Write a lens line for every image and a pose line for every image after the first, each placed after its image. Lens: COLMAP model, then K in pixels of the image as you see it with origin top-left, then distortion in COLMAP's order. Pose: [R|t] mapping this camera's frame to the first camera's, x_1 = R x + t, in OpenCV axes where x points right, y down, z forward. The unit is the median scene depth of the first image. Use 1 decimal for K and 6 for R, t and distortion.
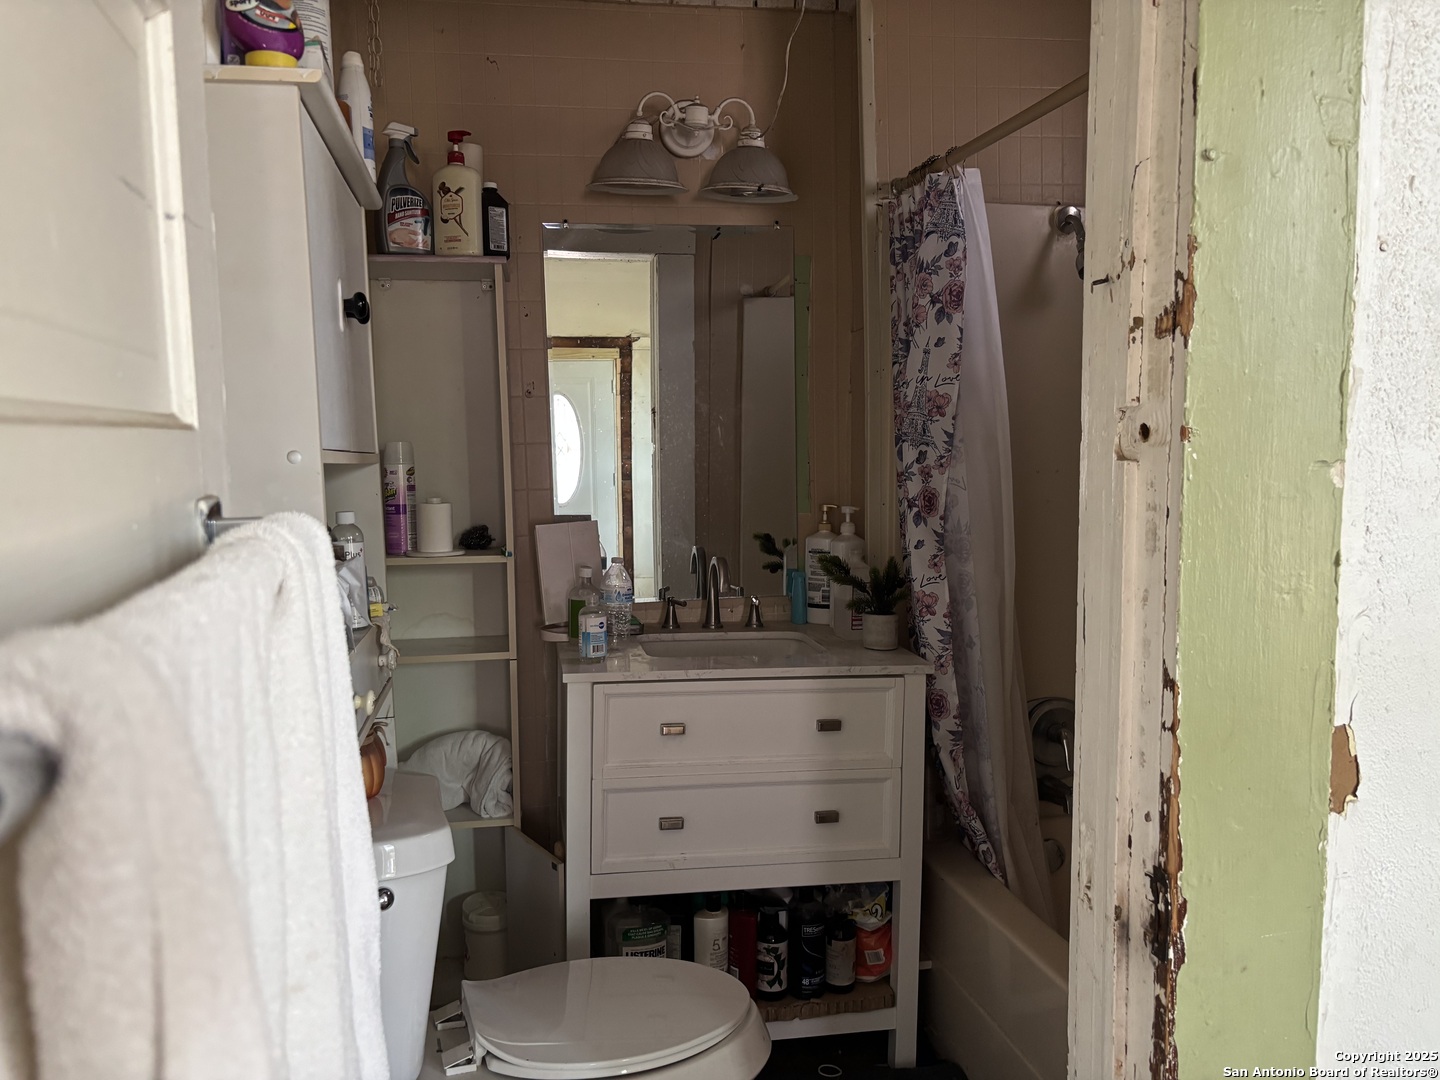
lens RADIAL K [[1089.0, 0, 711.3], [0, 1089.0, 569.9], [0, 0, 1]] dist [0.082576, -0.109305]
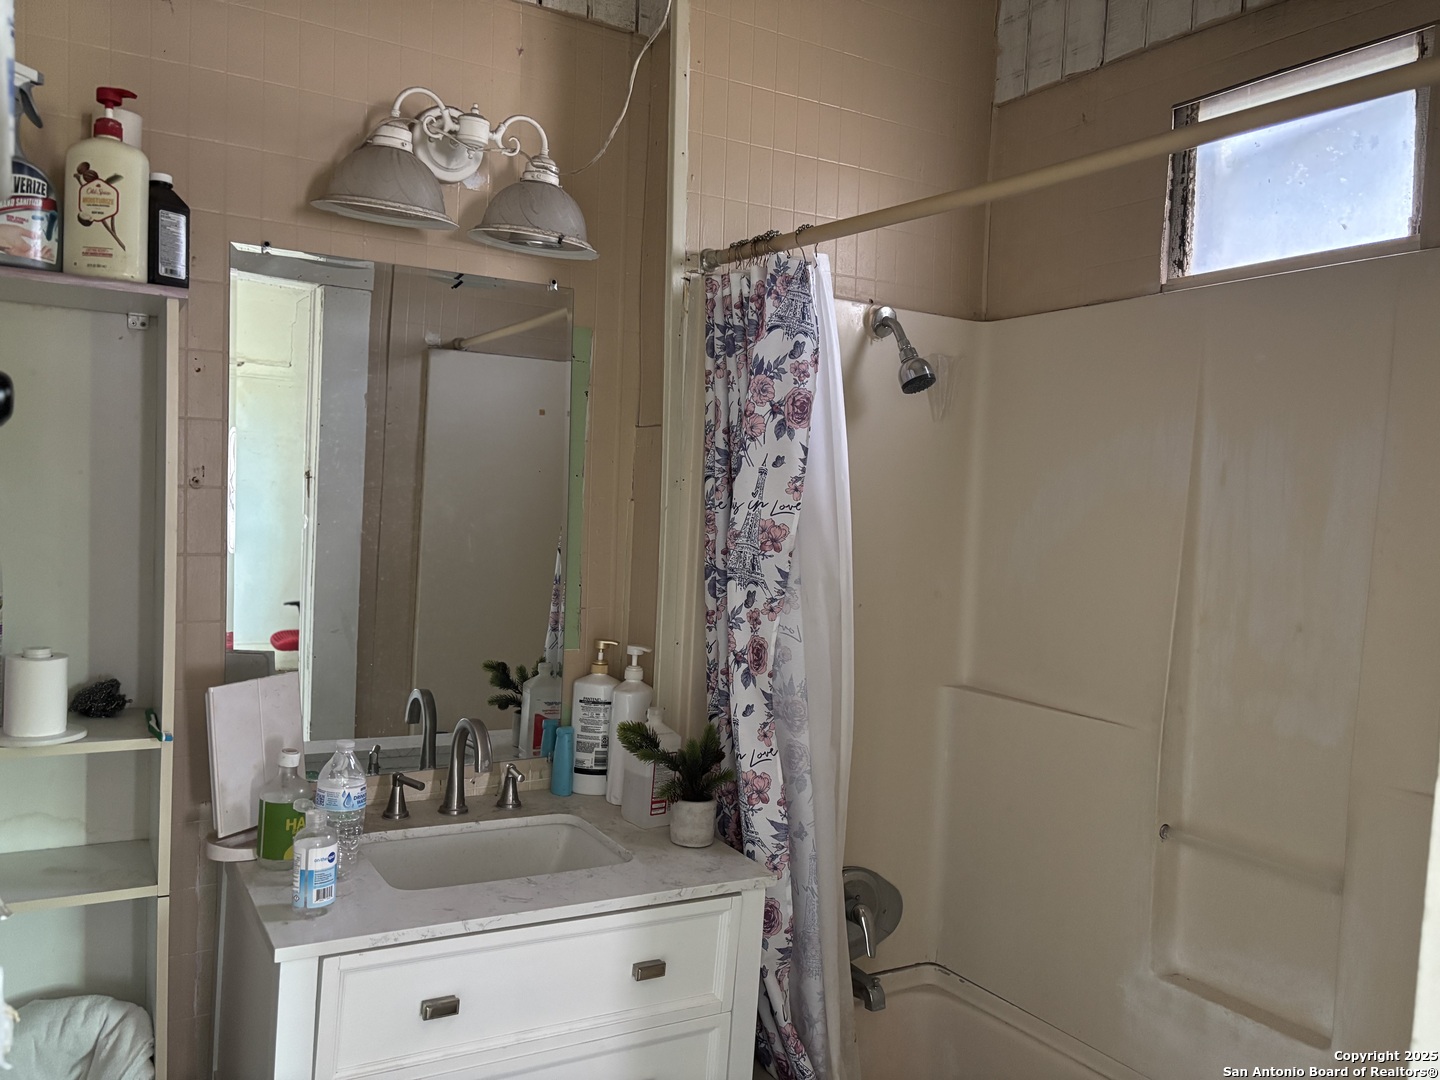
lens RADIAL K [[1089.0, 0, 711.3], [0, 1089.0, 569.9], [0, 0, 1]] dist [0.082576, -0.109305]
pose [[0.933075, 0.032289, 0.358229, -0.121092], [-0.019351, 0.999026, -0.039645, -0.093677], [-0.359160, 0.030059, 0.932792, 0.267175]]
